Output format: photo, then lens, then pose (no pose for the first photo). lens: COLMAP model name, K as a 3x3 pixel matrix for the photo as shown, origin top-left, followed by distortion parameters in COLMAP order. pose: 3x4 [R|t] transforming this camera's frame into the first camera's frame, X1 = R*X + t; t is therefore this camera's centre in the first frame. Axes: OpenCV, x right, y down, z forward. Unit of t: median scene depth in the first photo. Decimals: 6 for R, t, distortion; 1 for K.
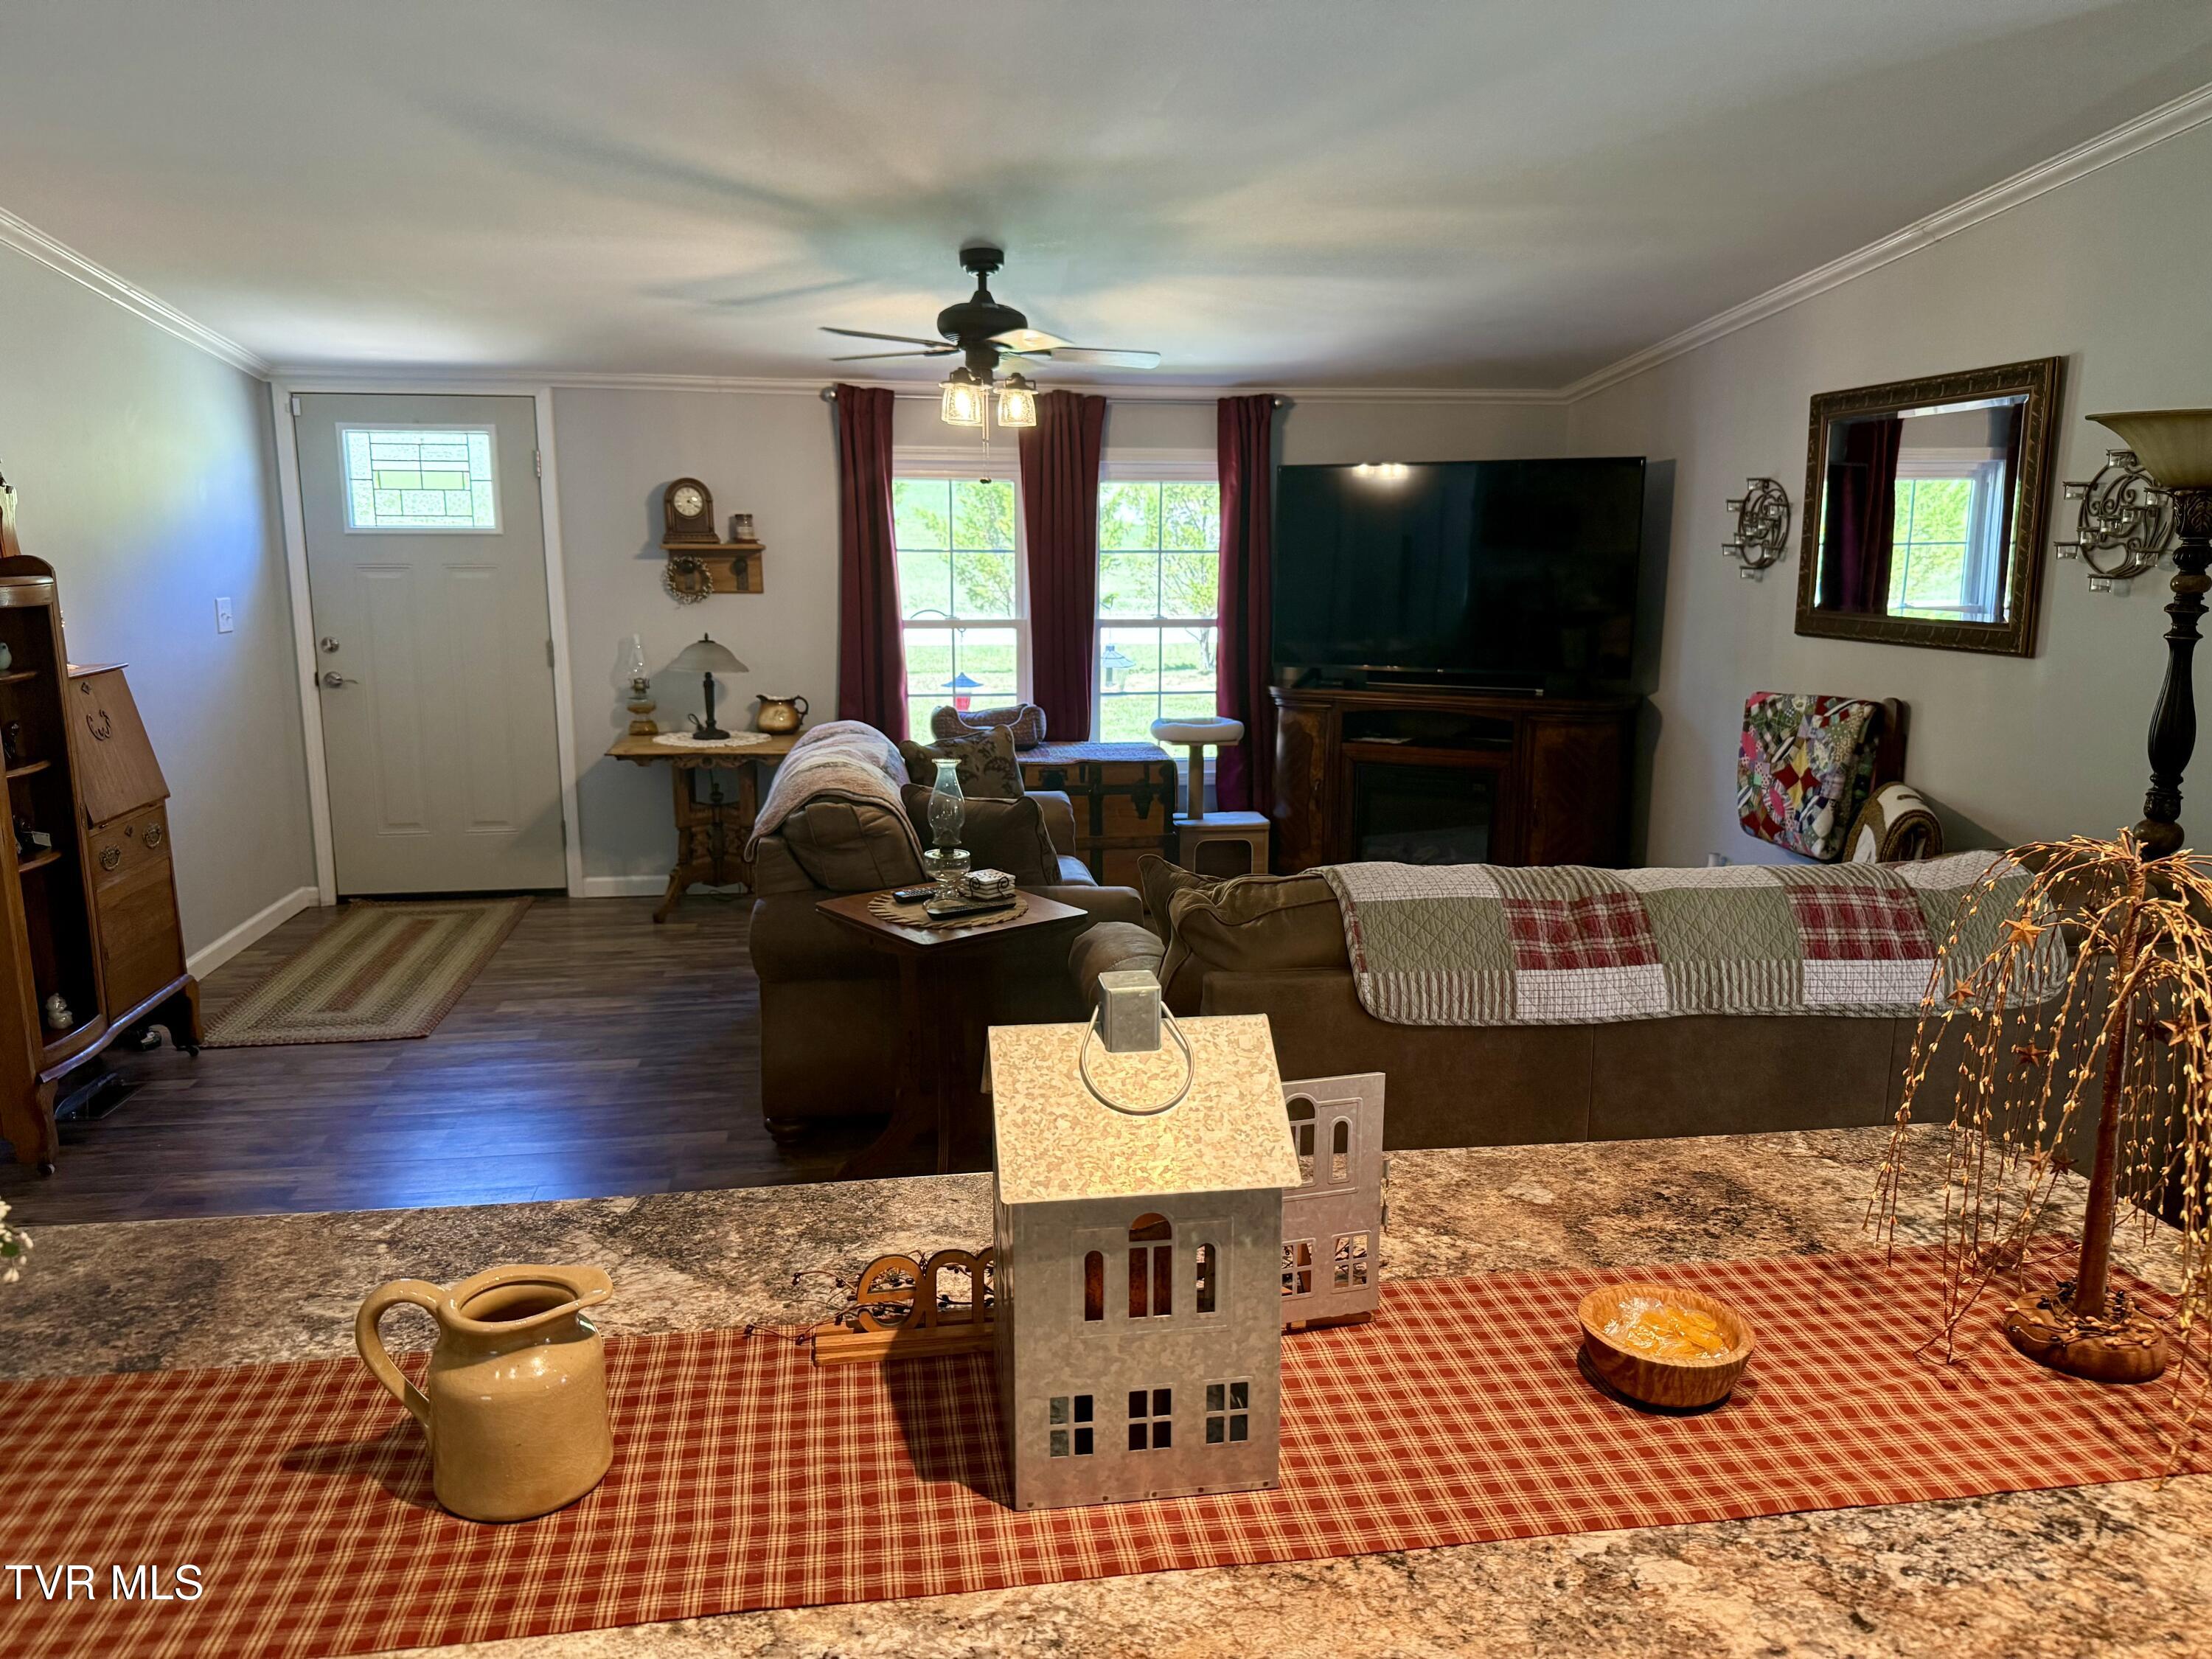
lens RADIAL K [[1567.0, 0, 1106.0], [0, 1567.0, 829.5], [0, 0, 1]] dist [0.148135, -0.212089]
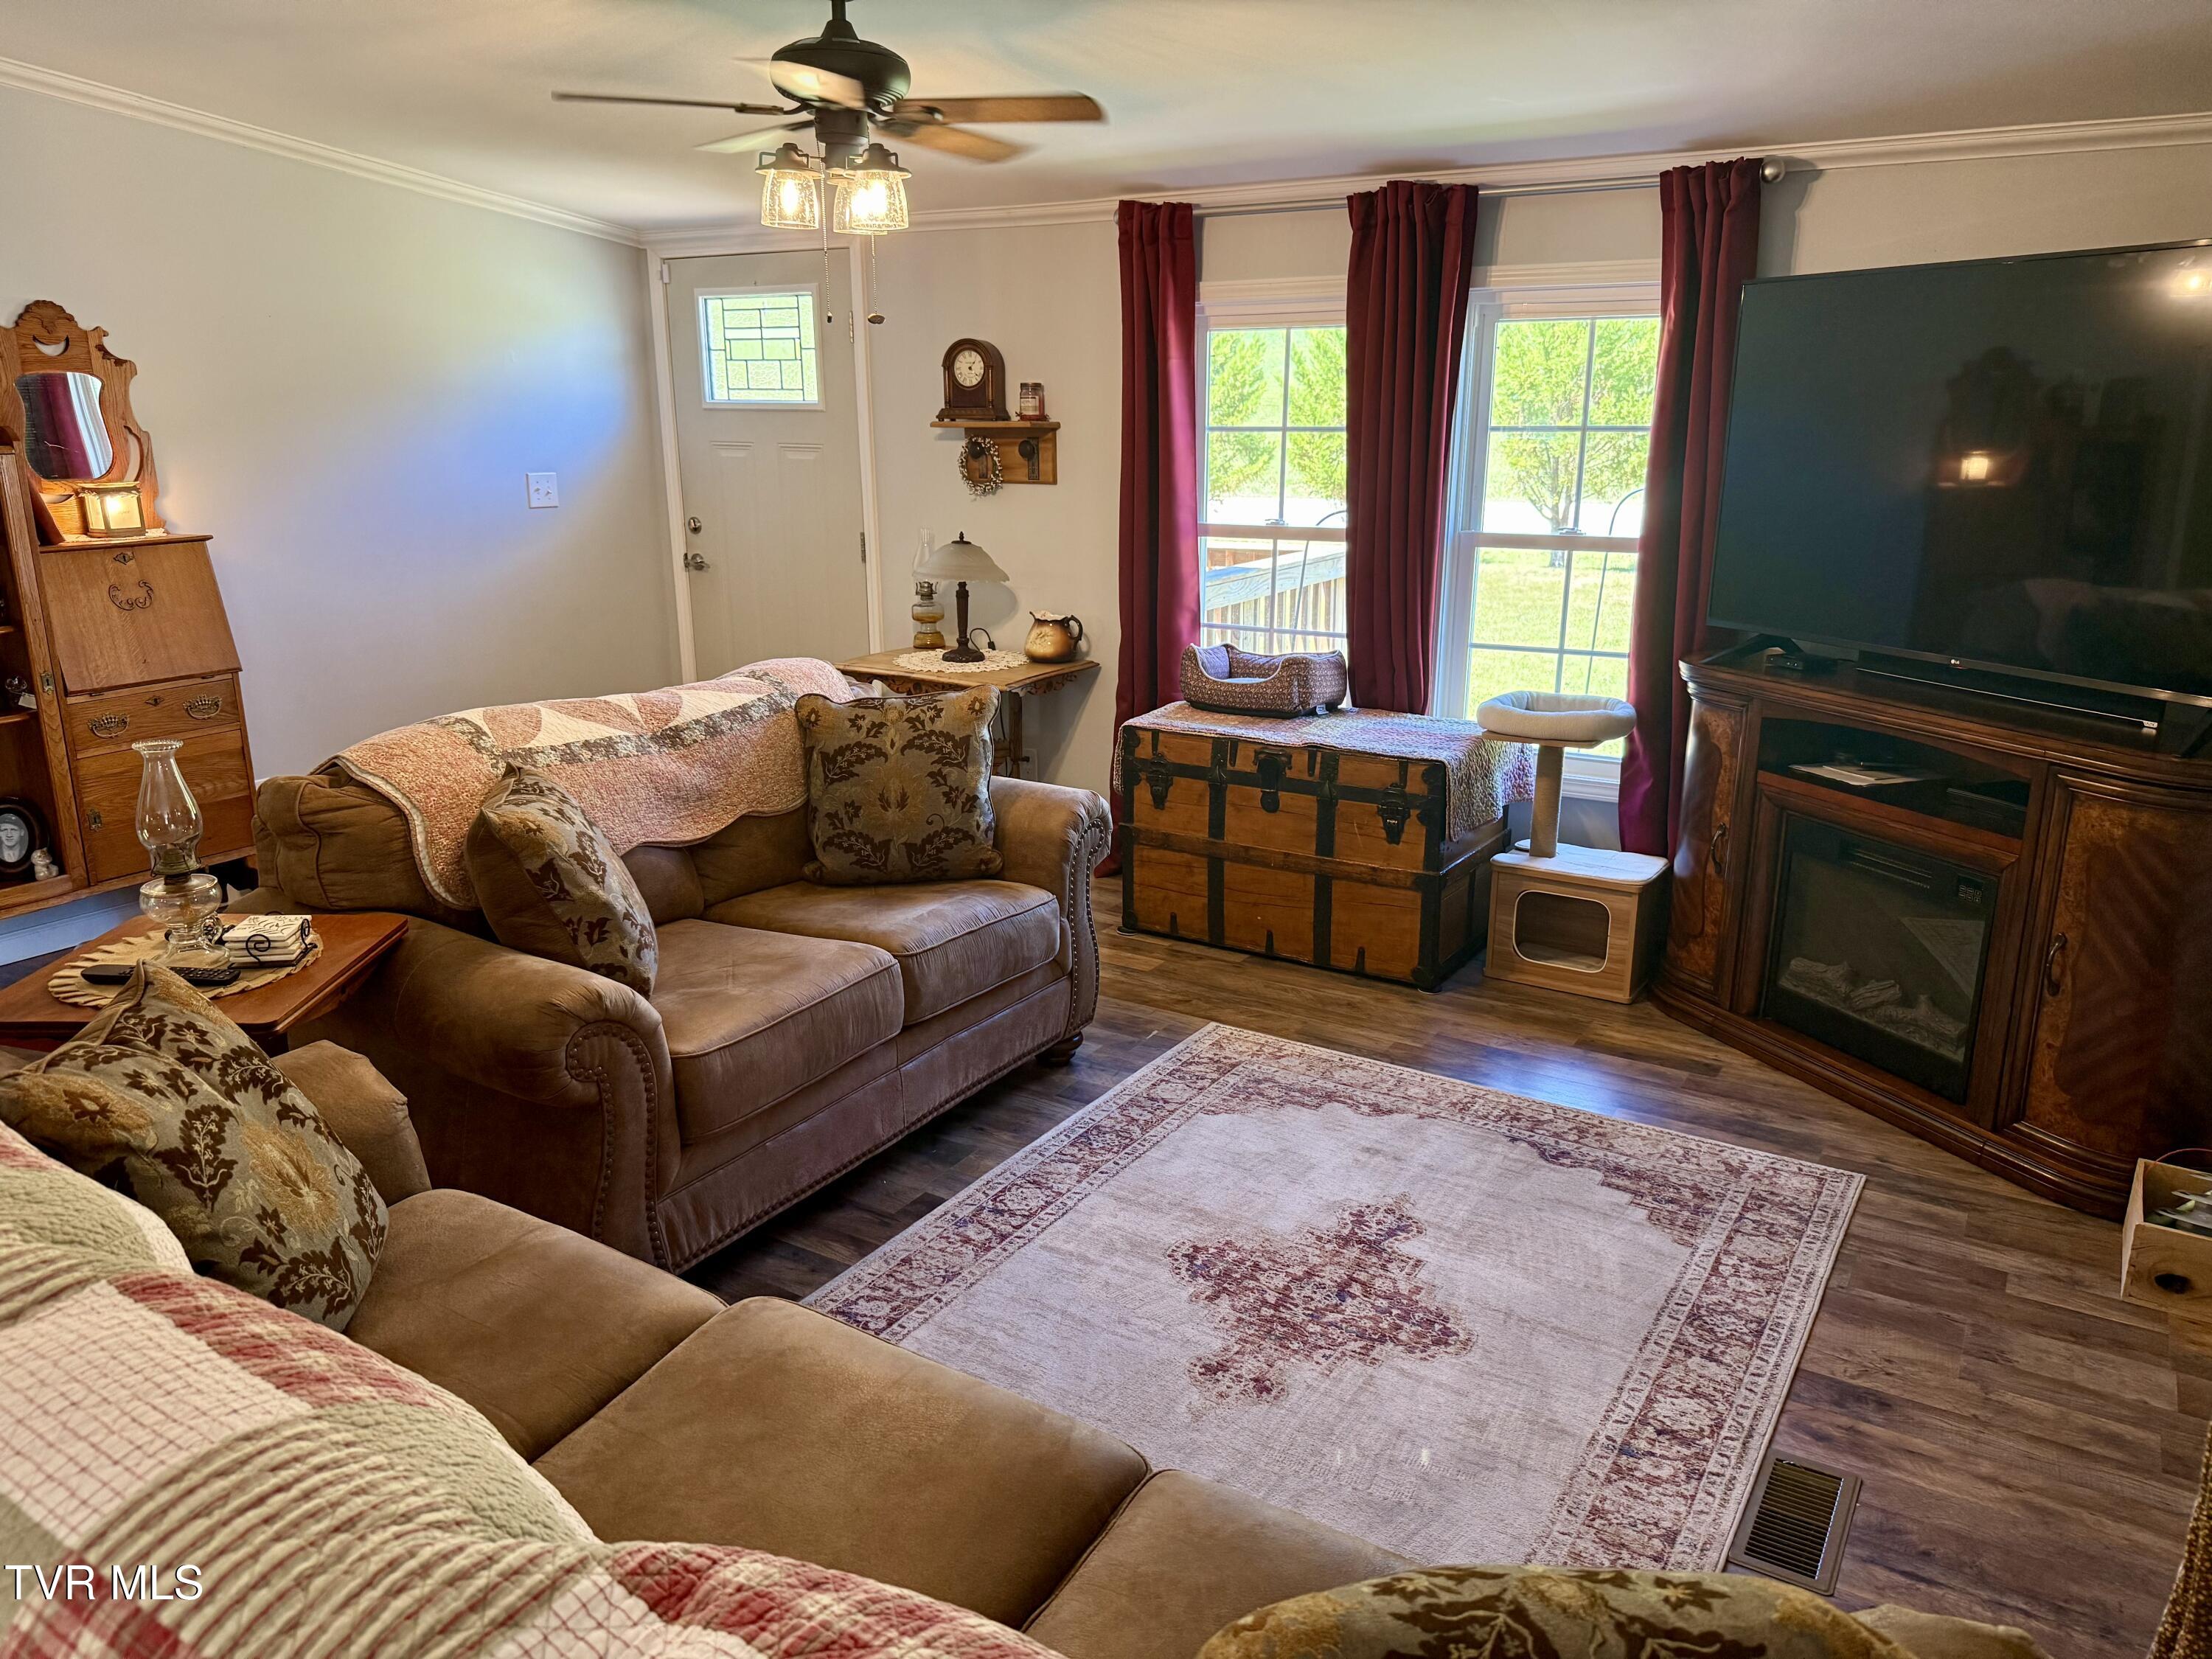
lens RADIAL K [[1567.0, 0, 1106.0], [0, 1567.0, 829.5], [0, 0, 1]] dist [0.148135, -0.212089]
pose [[0.770150, 0.165011, -0.616150, 0.339021], [-0.120224, 0.986198, 0.113840, -0.073849], [0.626431, -0.013597, 0.779359, 0.407027]]
